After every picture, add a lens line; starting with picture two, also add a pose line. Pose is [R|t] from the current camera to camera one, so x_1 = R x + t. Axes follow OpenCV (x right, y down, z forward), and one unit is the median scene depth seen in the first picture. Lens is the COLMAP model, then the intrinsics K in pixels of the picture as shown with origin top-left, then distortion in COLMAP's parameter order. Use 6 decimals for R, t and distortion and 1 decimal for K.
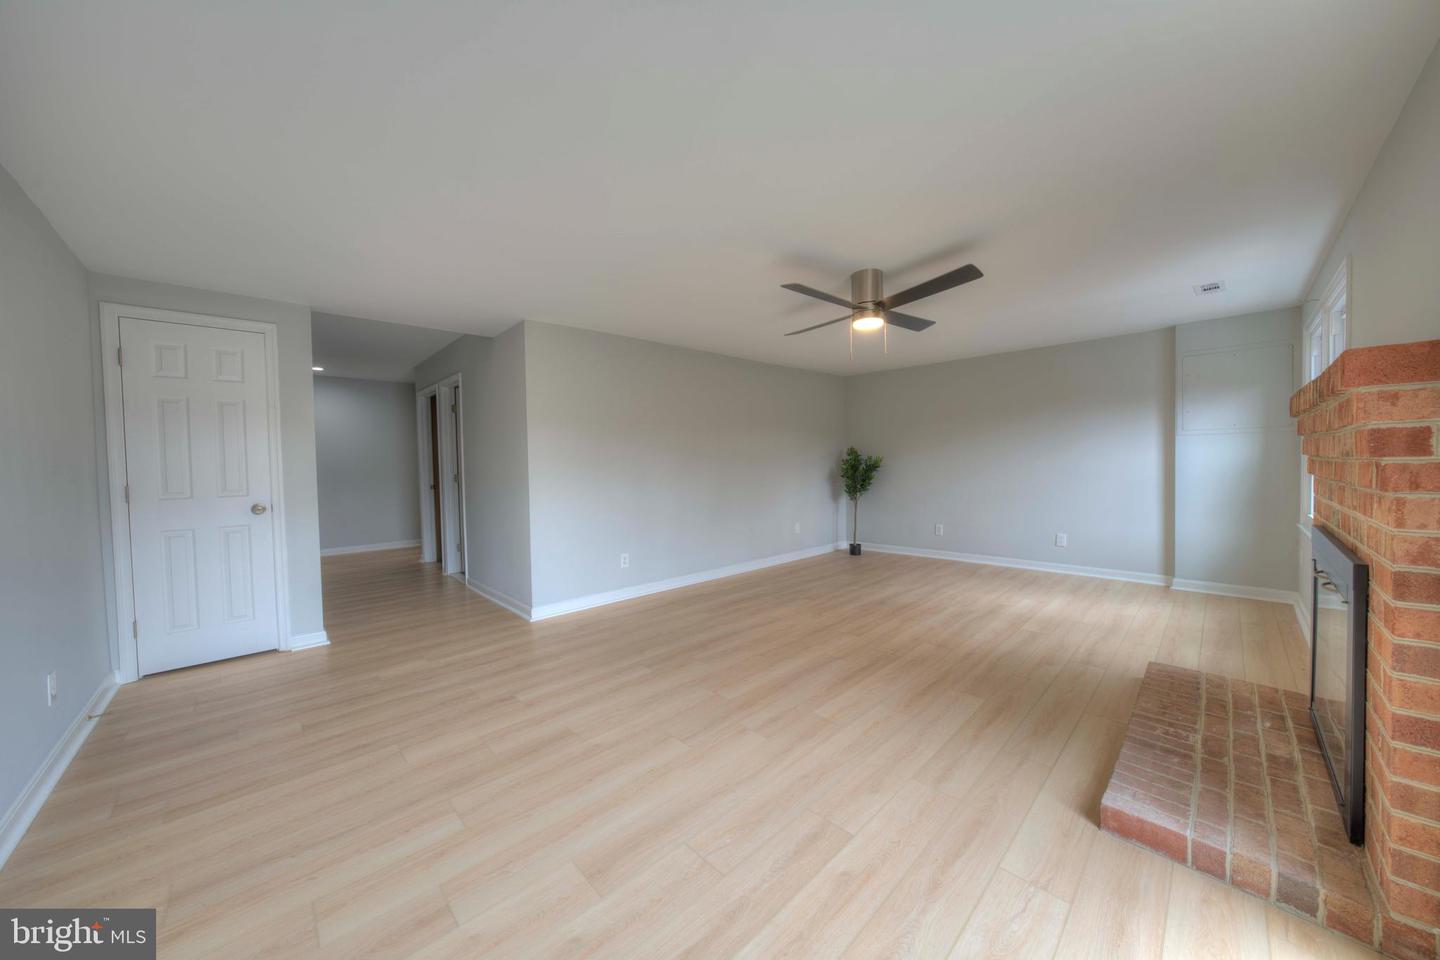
lens RADIAL K [[495.6, 0, 718.4], [0, 495.6, 475.1], [0, 0, 1]] dist [-0.030707, 0.007034]
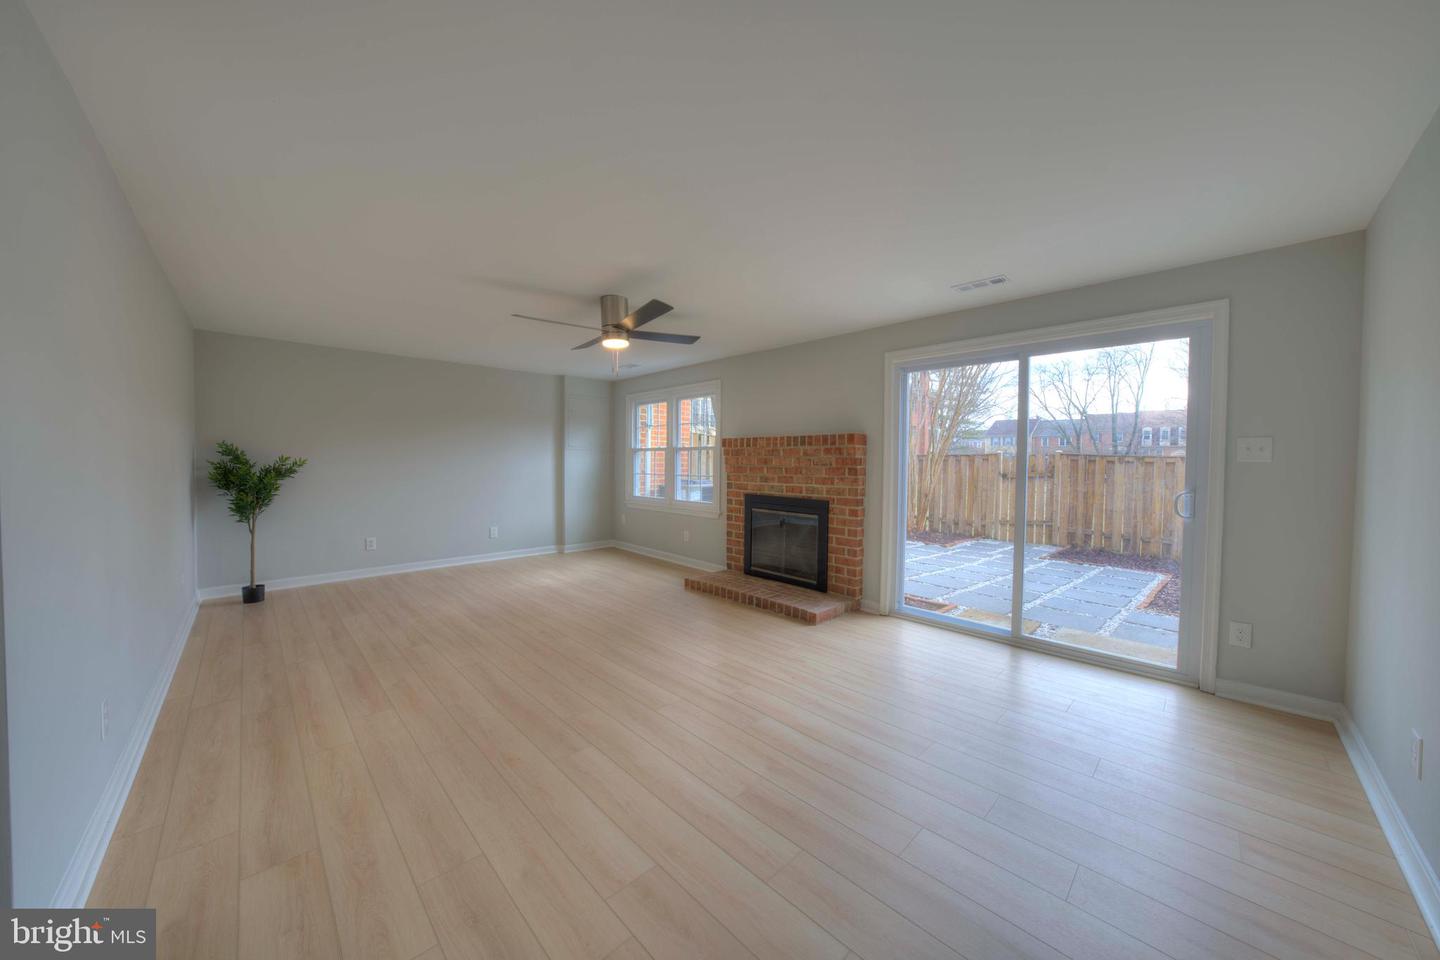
lens RADIAL K [[495.6, 0, 718.4], [0, 495.6, 475.1], [0, 0, 1]] dist [-0.030707, 0.007034]
pose [[-0.001233, -0.011625, 0.999932, -0.562076], [0.020434, 0.999723, 0.011647, -0.011073], [-0.999790, 0.020446, -0.000995, 0.517553]]
